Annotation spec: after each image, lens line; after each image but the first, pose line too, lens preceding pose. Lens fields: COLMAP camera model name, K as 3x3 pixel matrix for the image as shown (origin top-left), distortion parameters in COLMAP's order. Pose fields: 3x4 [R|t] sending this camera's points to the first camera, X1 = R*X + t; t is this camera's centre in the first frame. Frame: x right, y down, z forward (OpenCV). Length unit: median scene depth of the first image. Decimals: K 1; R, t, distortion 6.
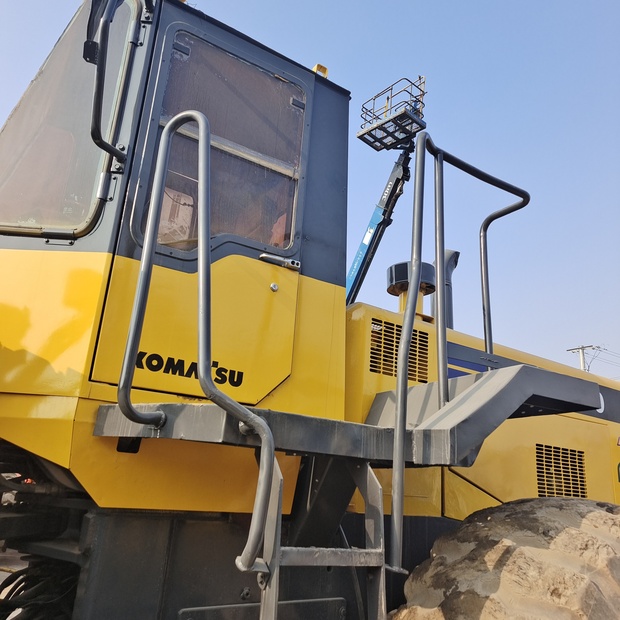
lens RADIAL K [[561.6, 0, 309.6], [0, 561.6, 310.2], [0, 0, 1]] dist [0.039767, 0.000000]
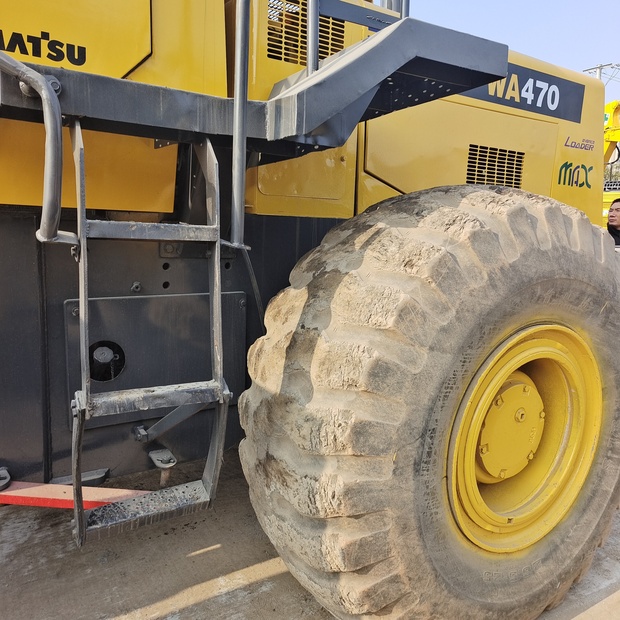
lens RADIAL K [[561.6, 0, 309.3], [0, 561.6, 307.7], [0, 0, 1]] dist [0.039767, 0.000000]
pose [[0.999316, -0.034793, -0.012540, 0.248253], [0.036813, 0.903219, 0.427599, 0.128032], [-0.003551, -0.427768, 0.903882, 0.074081]]
